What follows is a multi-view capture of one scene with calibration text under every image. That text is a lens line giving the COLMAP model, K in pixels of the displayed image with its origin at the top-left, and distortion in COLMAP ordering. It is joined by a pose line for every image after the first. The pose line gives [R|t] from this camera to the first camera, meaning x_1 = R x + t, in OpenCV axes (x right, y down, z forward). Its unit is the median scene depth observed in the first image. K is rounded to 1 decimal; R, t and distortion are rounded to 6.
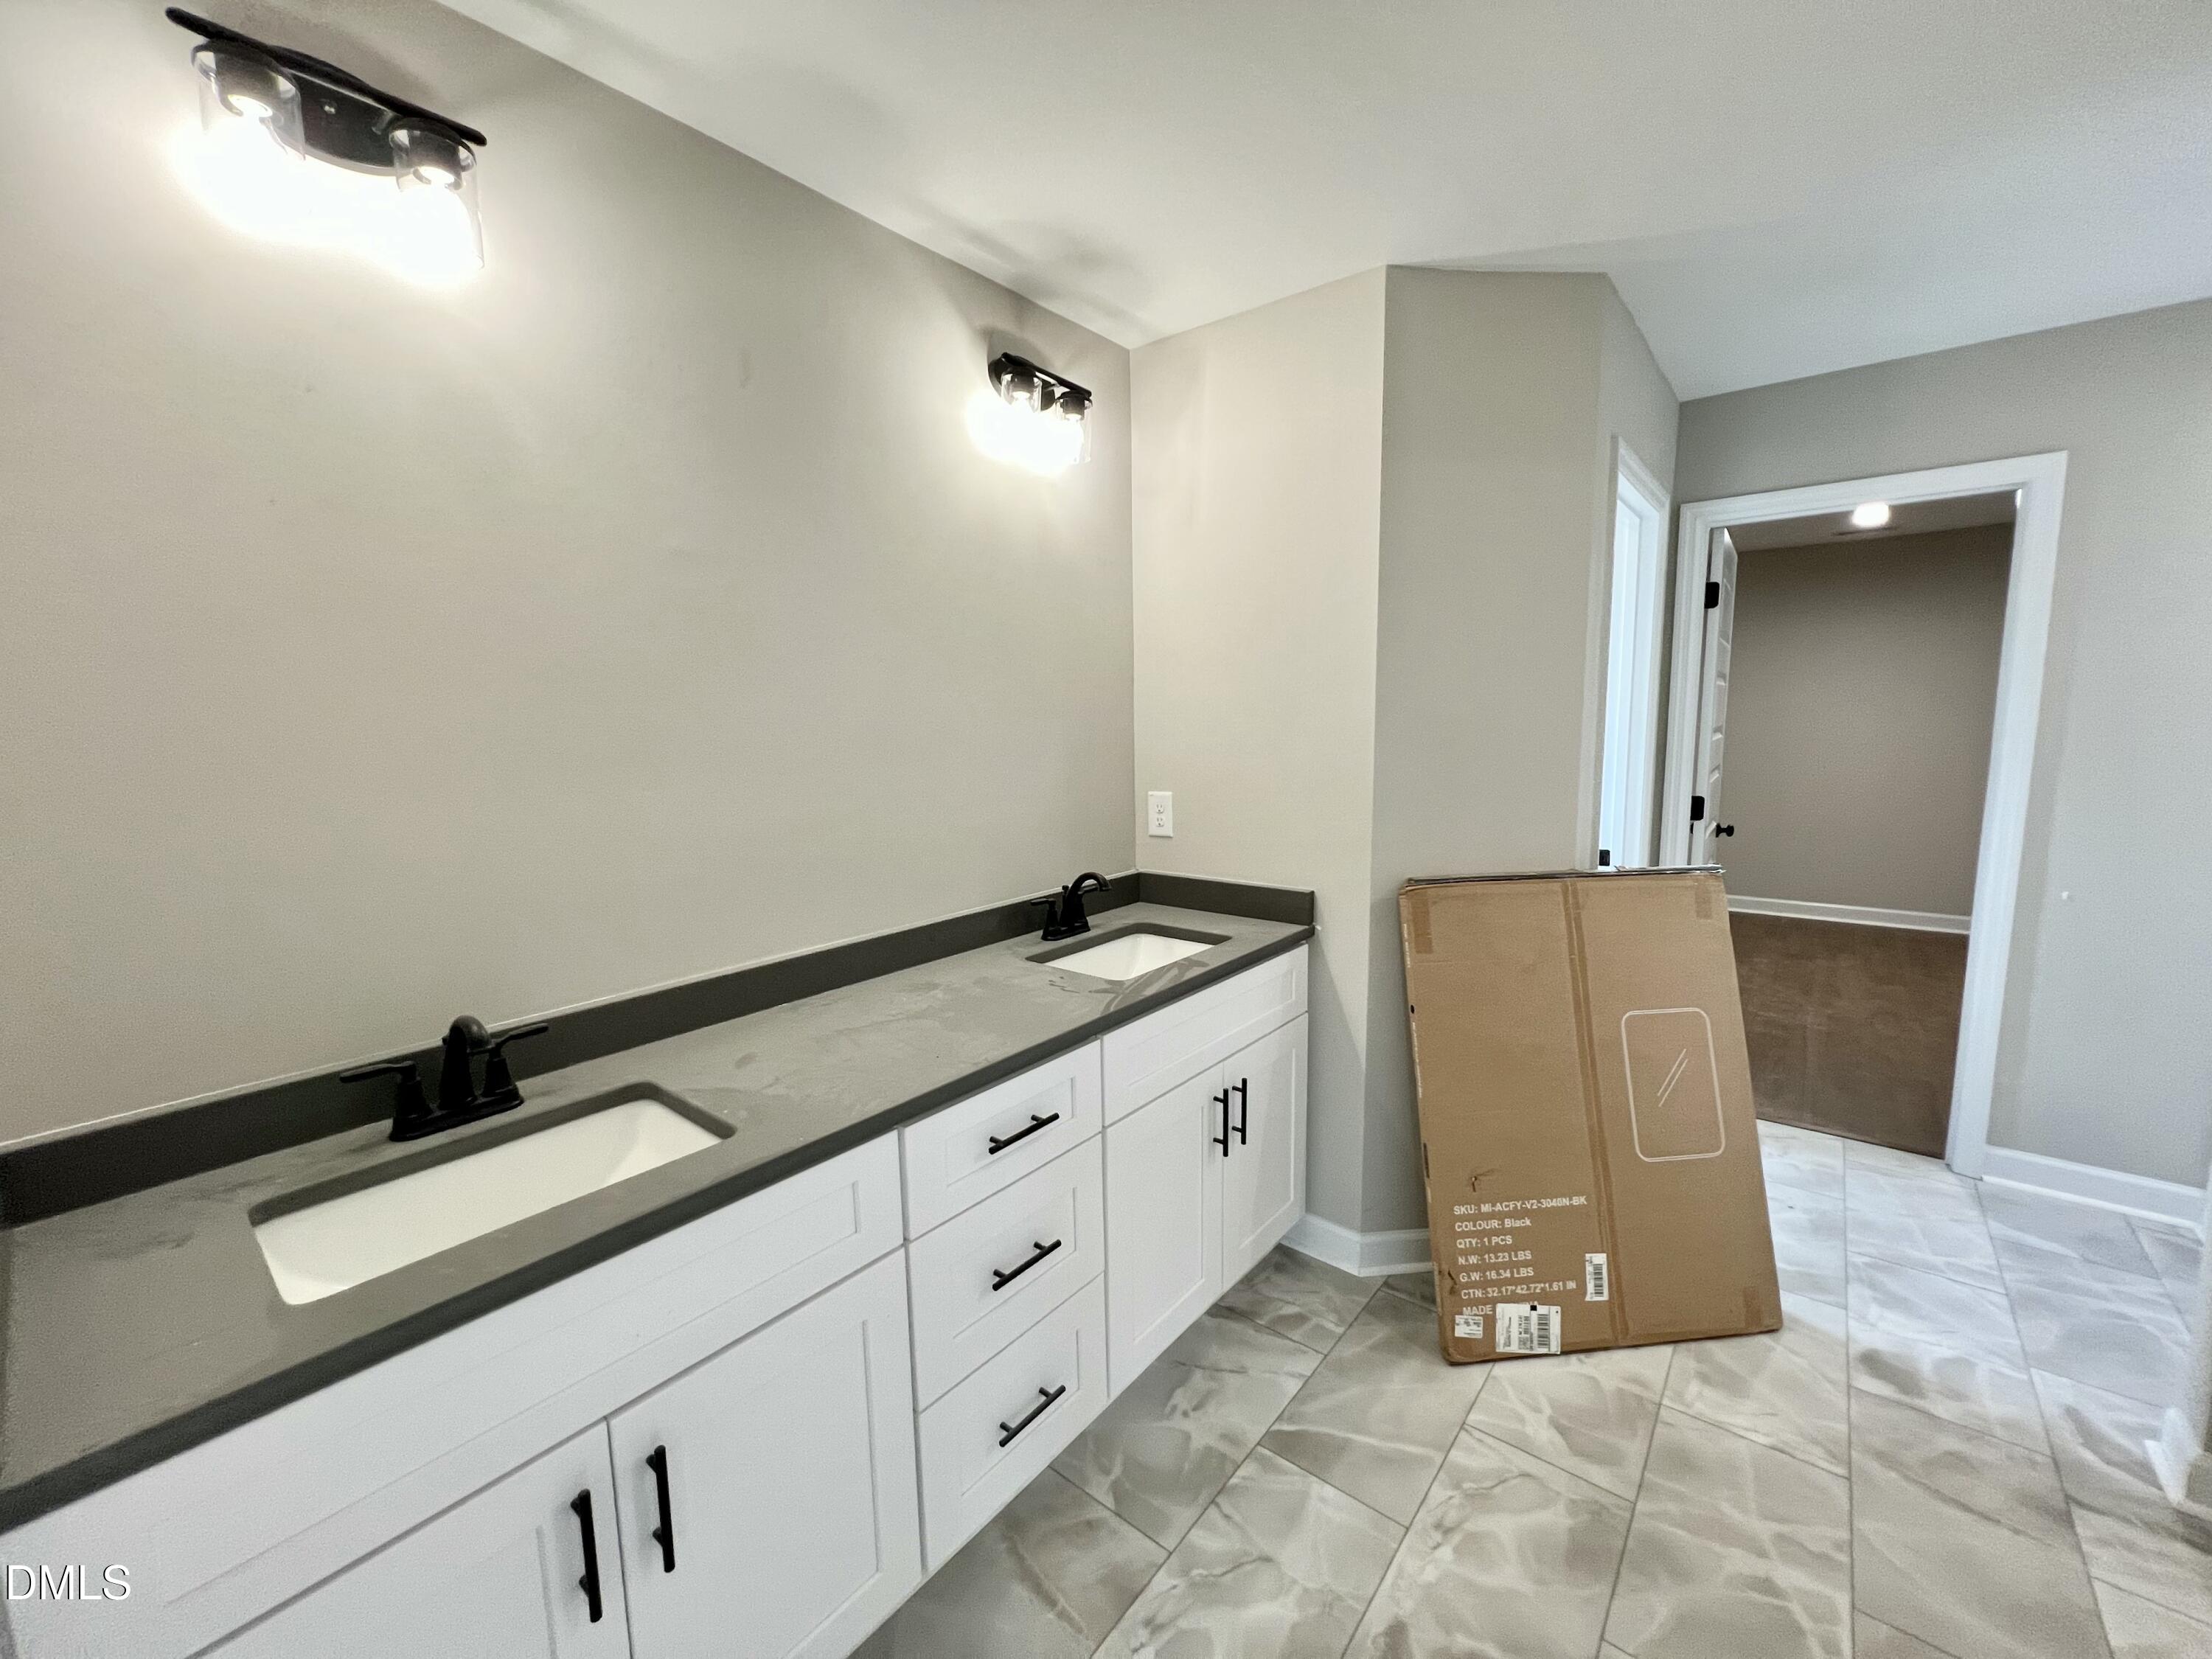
lens RADIAL K [[891.1, 0, 1106.0], [0, 891.1, 829.5], [0, 0, 1]] dist [0.000783, 0.000182]
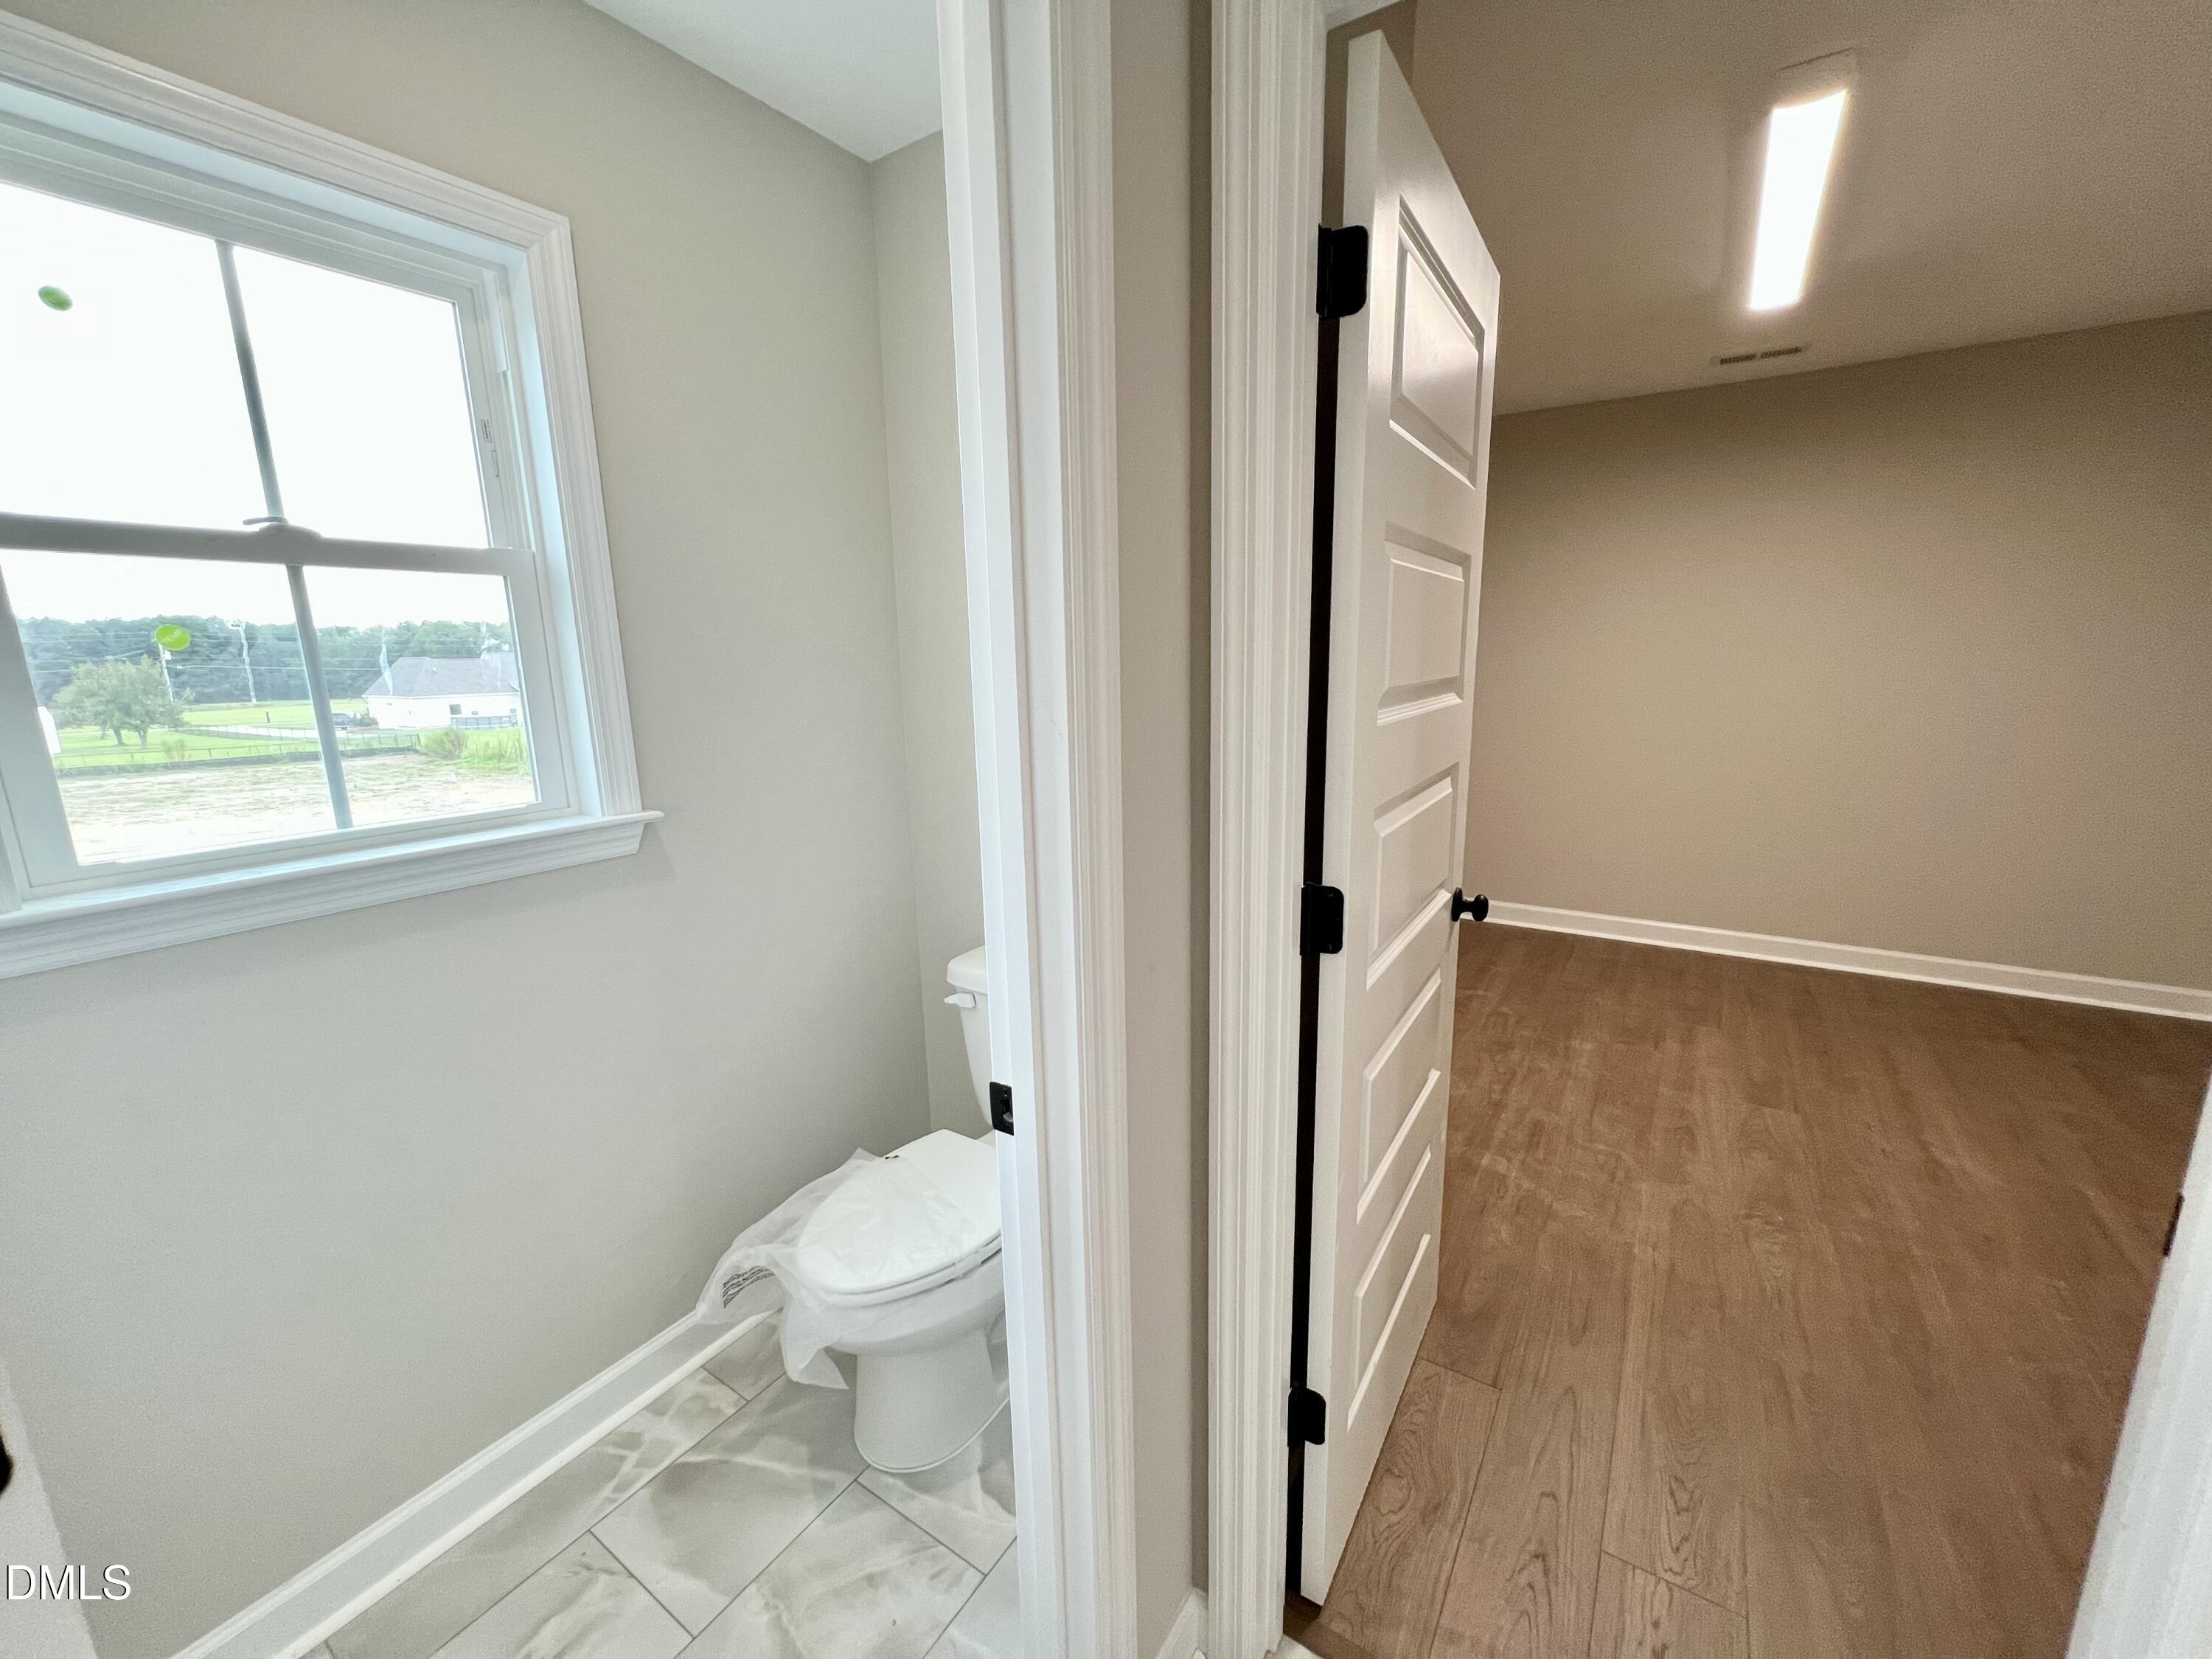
lens RADIAL K [[887.2, 0, 1106.0], [0, 887.2, 829.5], [0, 0, 1]] dist [-0.000527, -0.015430]
pose [[0.995423, -0.016333, 0.094157, 0.375172], [0.009158, 0.997055, 0.076137, -0.056617], [-0.095123, -0.074926, 0.992642, 0.462839]]
